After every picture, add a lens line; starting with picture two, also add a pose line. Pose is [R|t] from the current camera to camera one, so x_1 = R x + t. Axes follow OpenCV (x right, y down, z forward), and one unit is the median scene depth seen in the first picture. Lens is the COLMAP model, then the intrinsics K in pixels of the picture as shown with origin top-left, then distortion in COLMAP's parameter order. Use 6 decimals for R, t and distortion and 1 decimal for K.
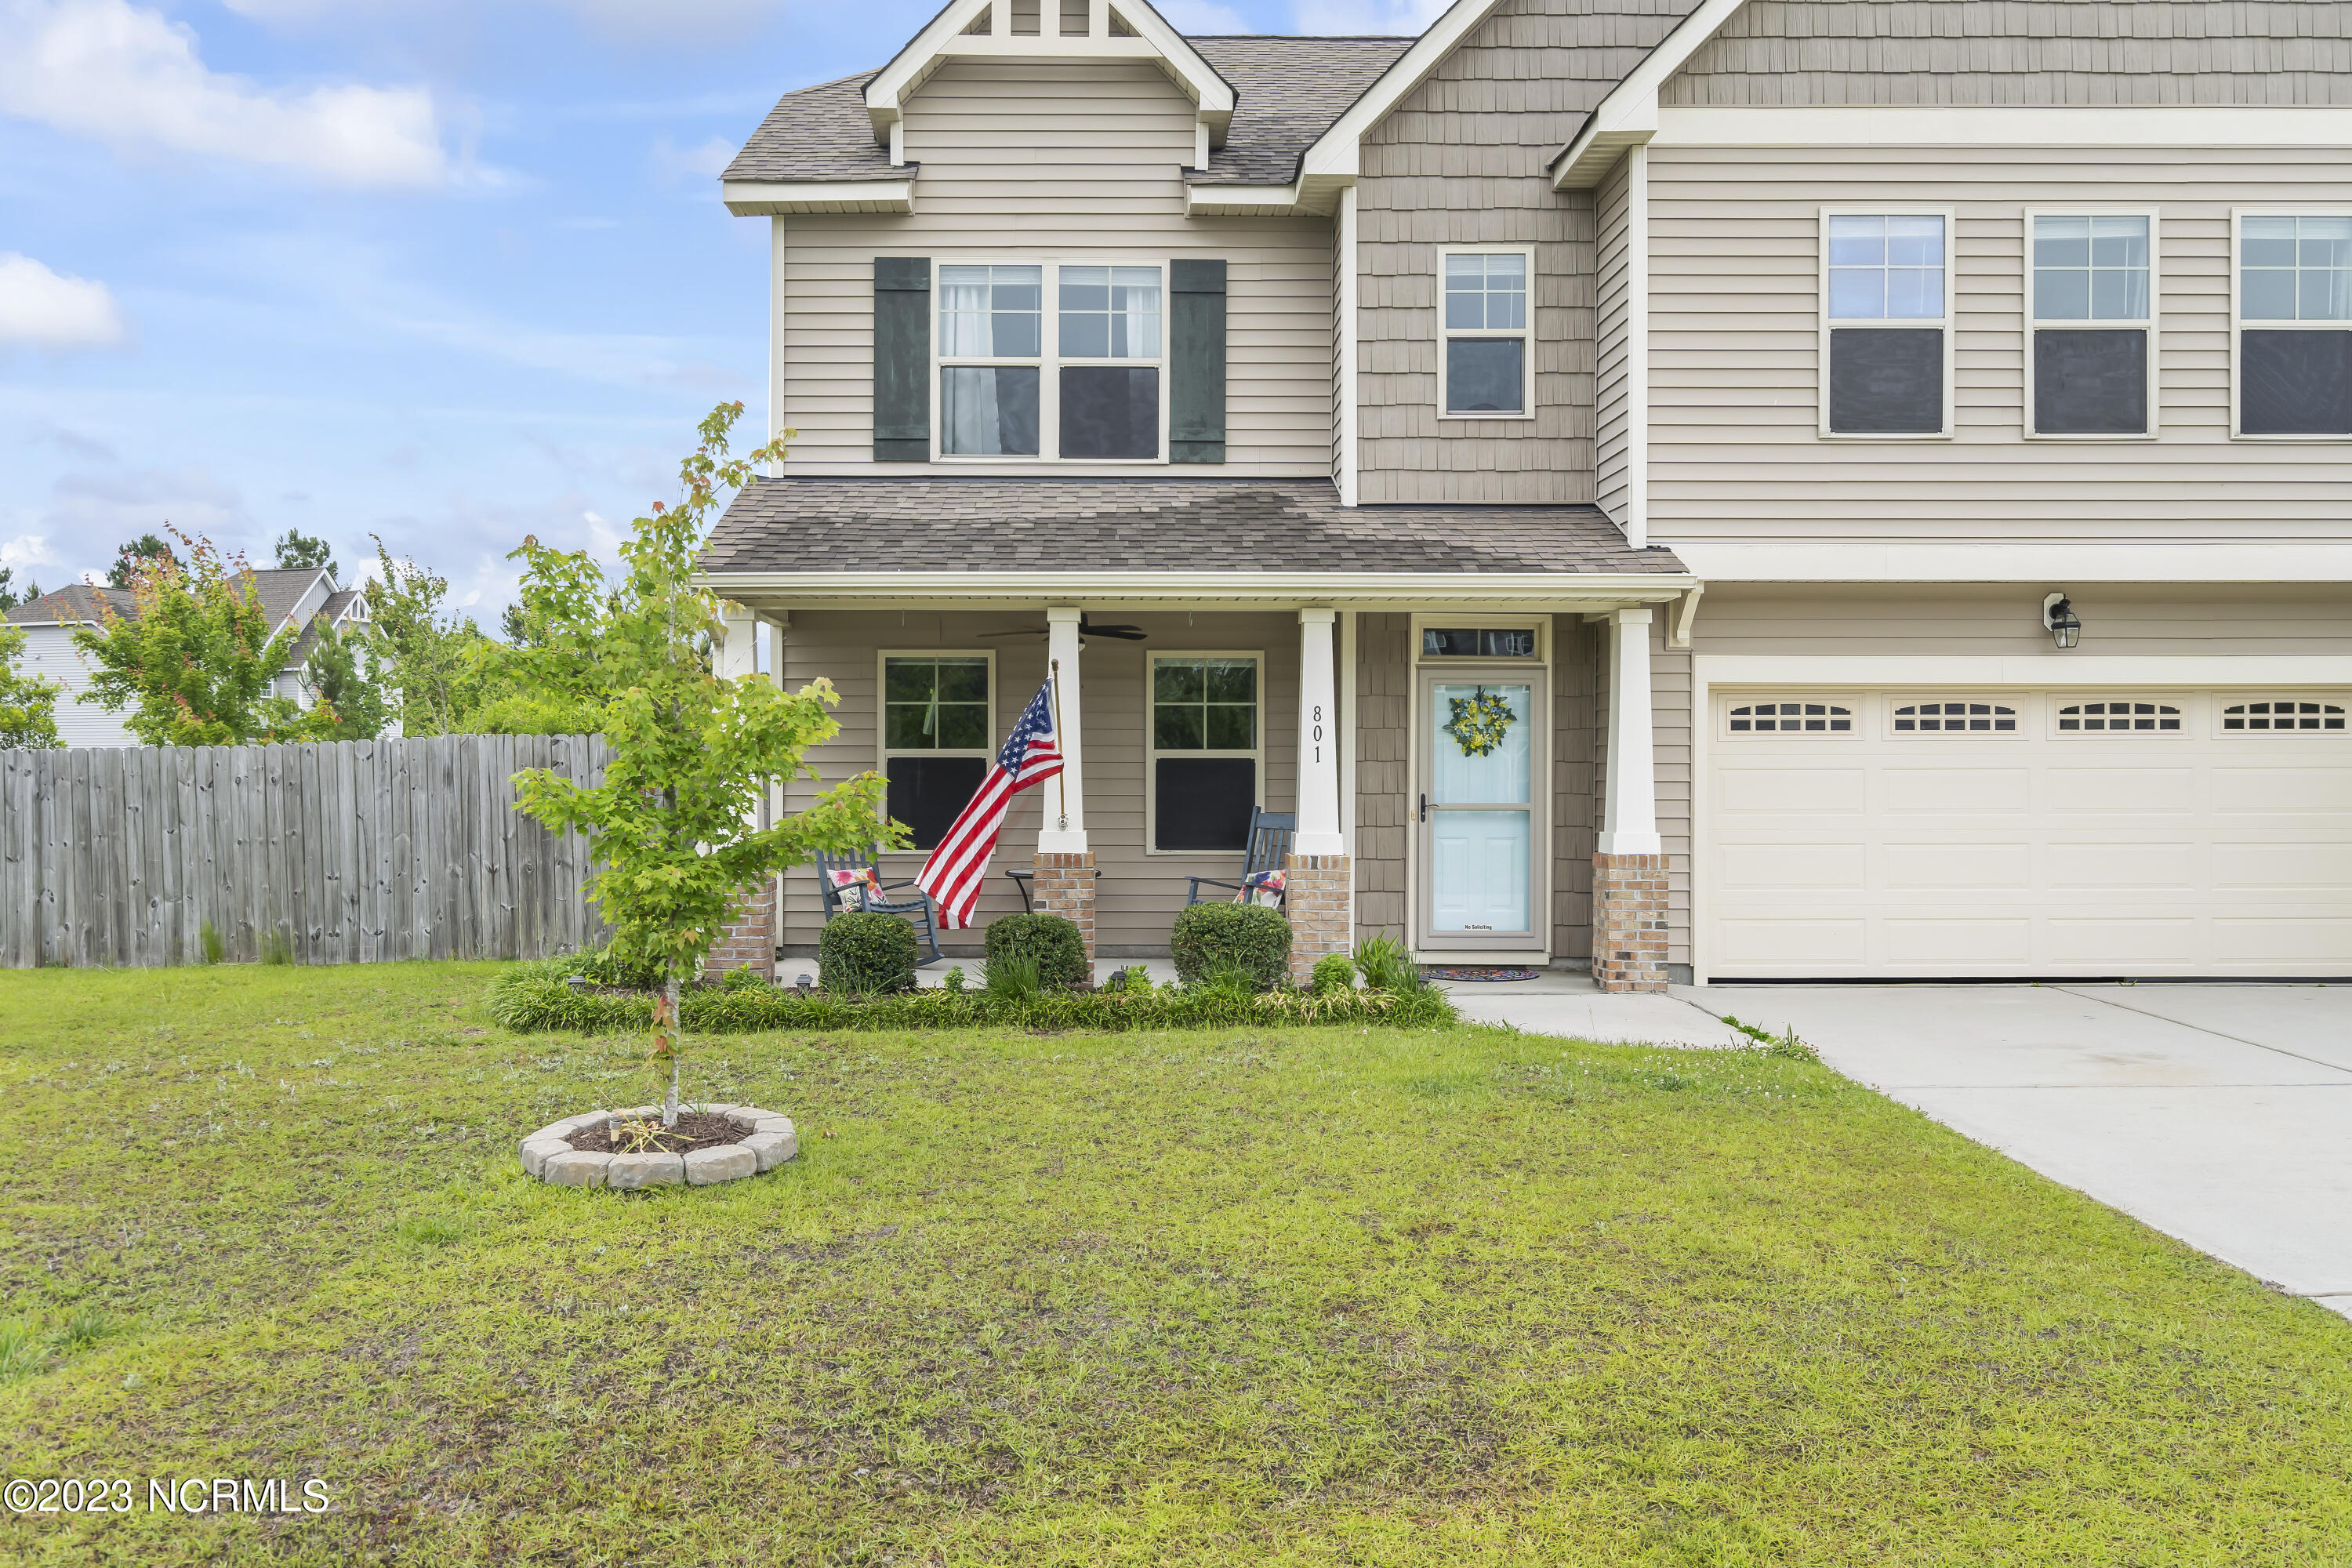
lens RADIAL K [[1870.1, 0, 1176.8], [0, 1870.1, 778.6], [0, 0, 1]] dist [0.003736, 0.002926]
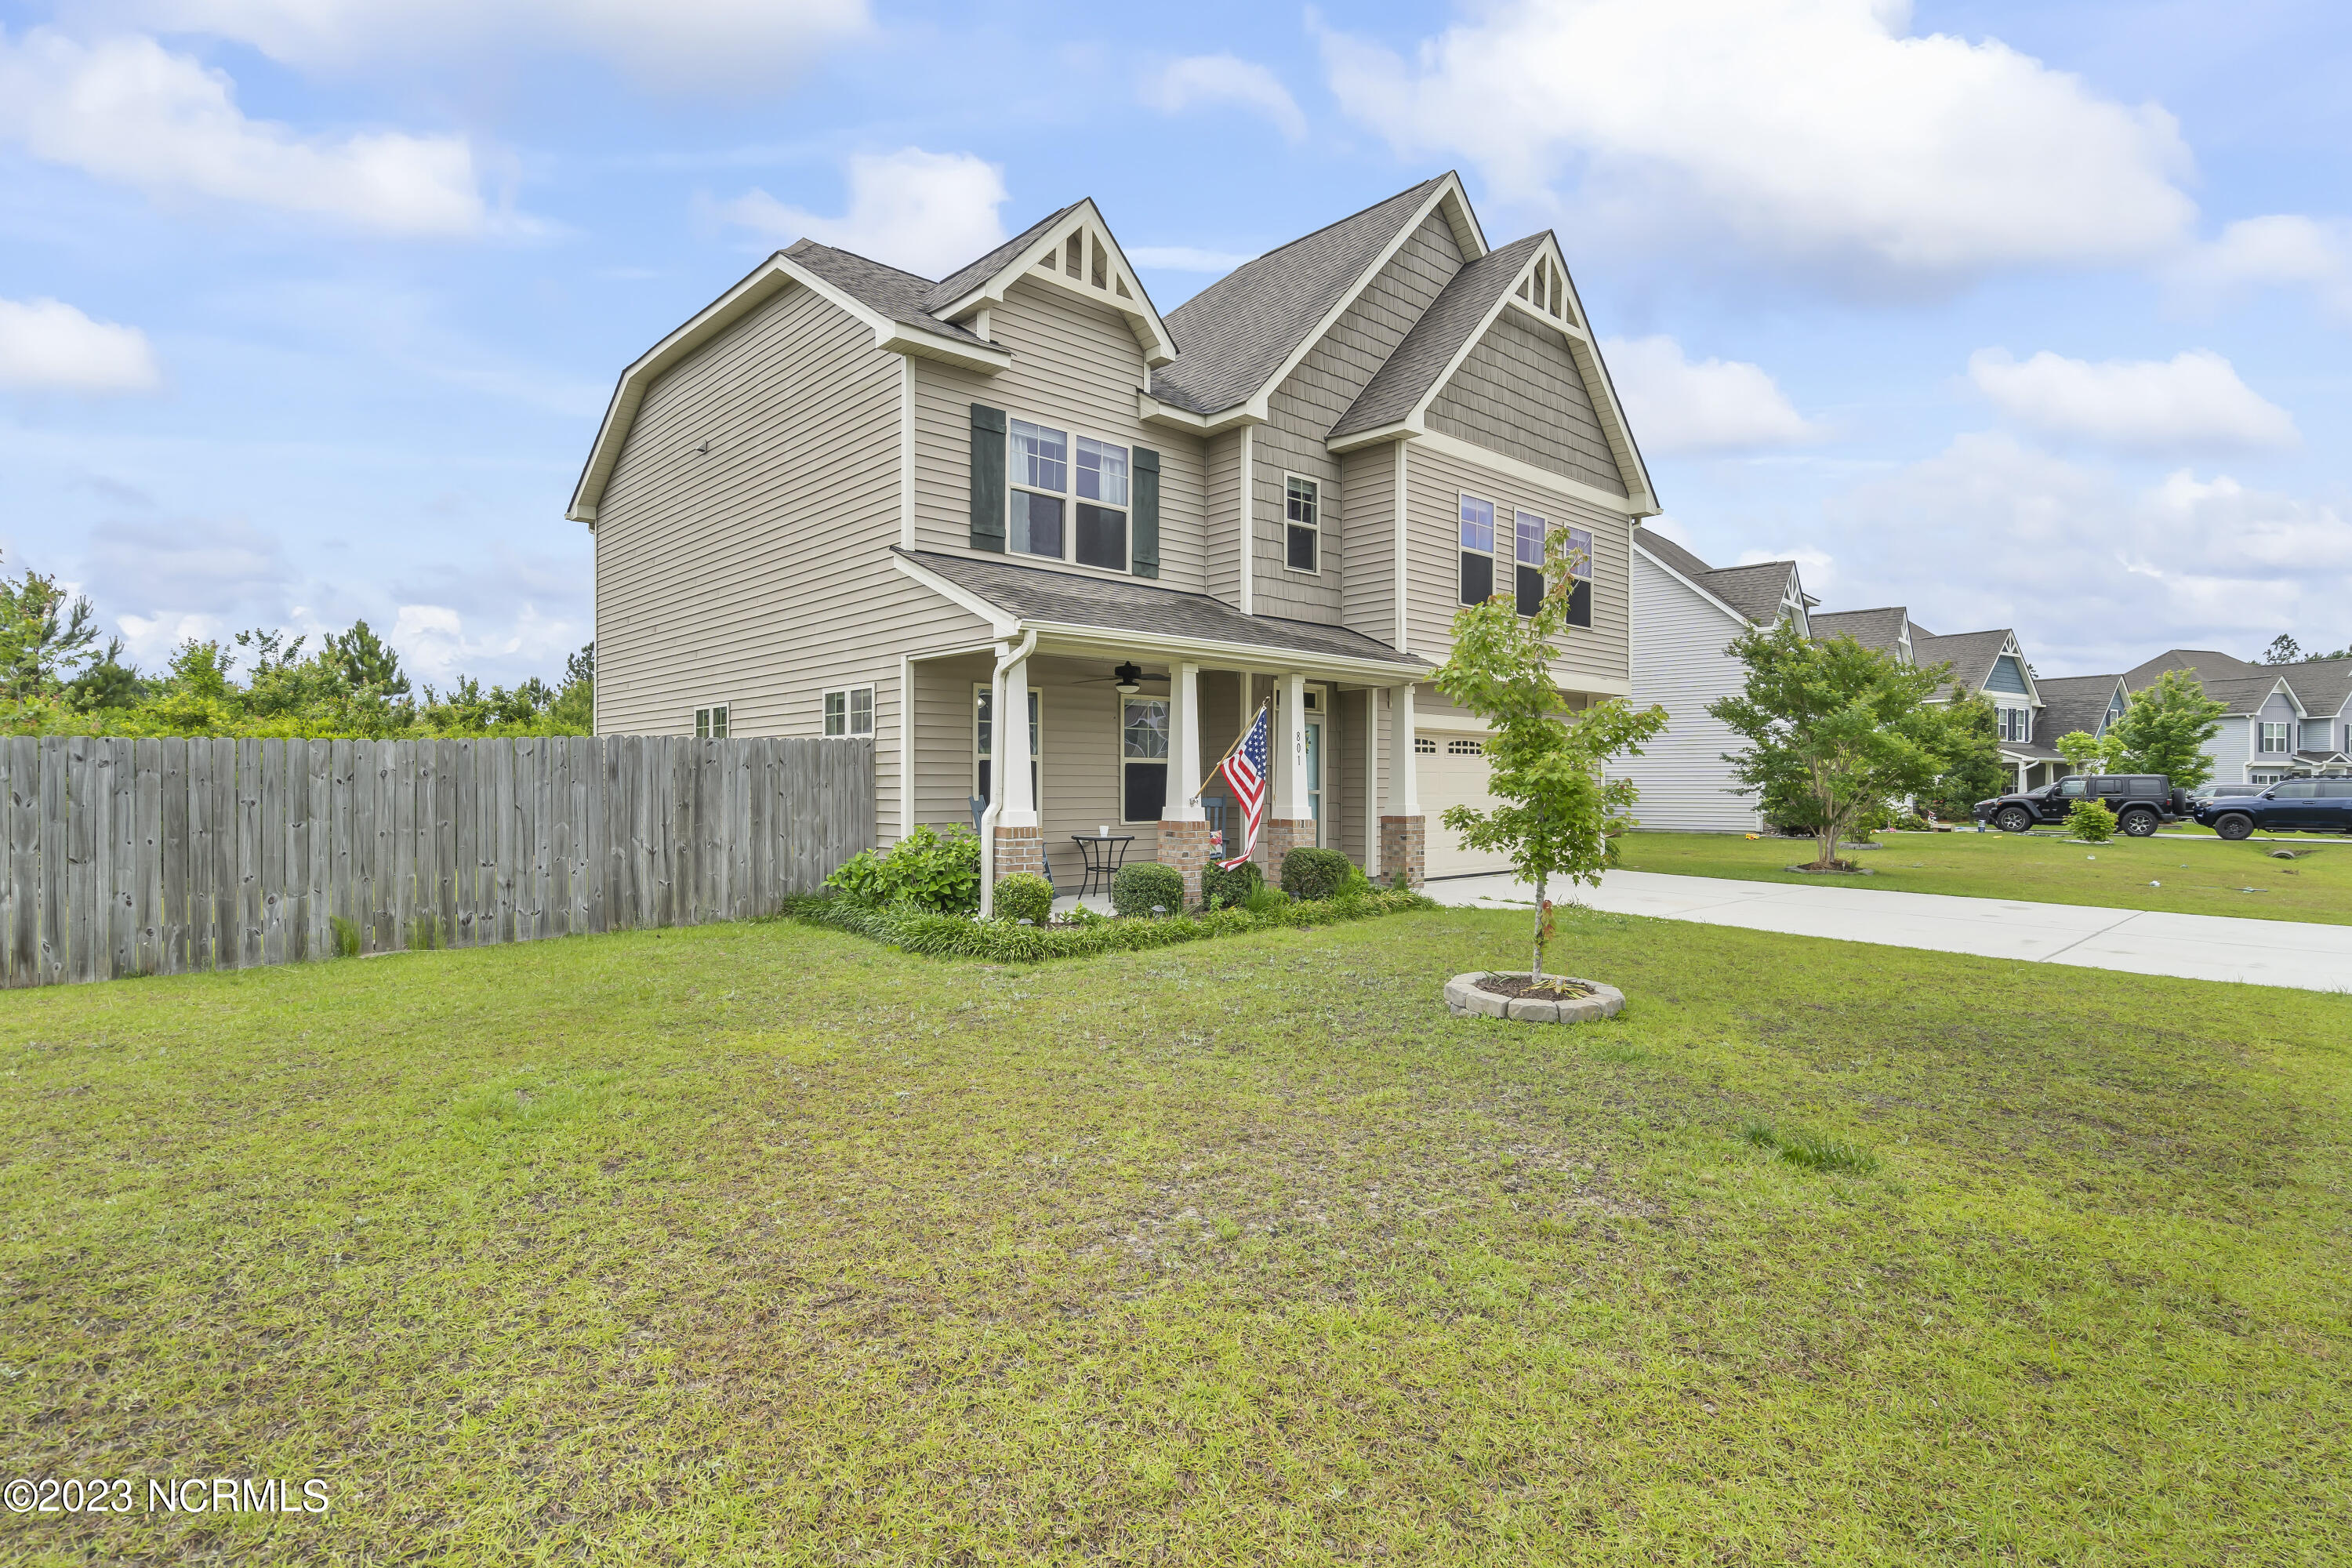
lens RADIAL K [[1146.8, 0, 1174.4], [0, 1146.8, 791.2], [0, 0, 1]] dist [0.001855, 0.001799]
pose [[0.747517, -0.004286, 0.664228, -0.616421], [0.001176, 0.999986, 0.005130, 0.007990], [-0.664241, -0.003054, 0.747512, 0.255364]]
